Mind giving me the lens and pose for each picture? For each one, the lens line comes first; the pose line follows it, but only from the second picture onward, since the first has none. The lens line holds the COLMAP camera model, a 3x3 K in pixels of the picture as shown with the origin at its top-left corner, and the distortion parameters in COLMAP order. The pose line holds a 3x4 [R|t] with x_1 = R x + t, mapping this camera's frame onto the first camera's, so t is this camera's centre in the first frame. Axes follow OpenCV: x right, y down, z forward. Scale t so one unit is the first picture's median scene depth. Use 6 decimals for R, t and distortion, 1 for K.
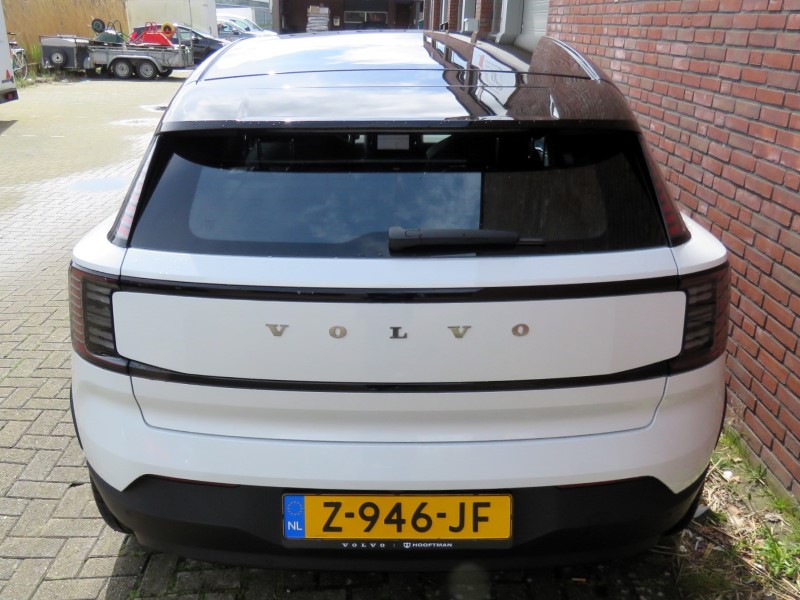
lens RADIAL K [[698.6, 0, 361.1], [0, 698.6, 299.7], [0, 0, 1]] dist [0.010484, 0.010298]
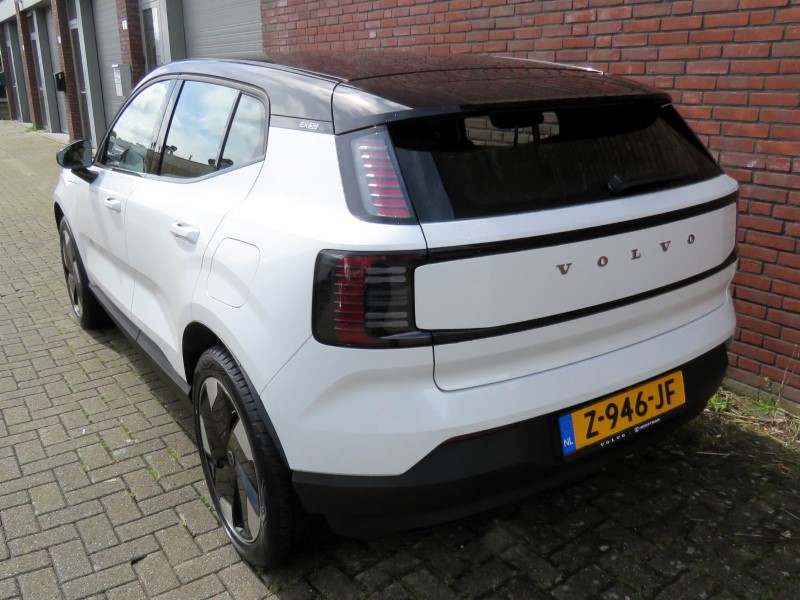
lens RADIAL K [[698.6, 0, 361.1], [0, 698.6, 299.7], [0, 0, 1]] dist [0.010484, 0.010298]
pose [[0.835886, -0.184506, 0.516964, -0.951496], [0.219389, 0.975616, -0.006533, 0.024350], [-0.503152, 0.118877, 0.855982, 0.148470]]
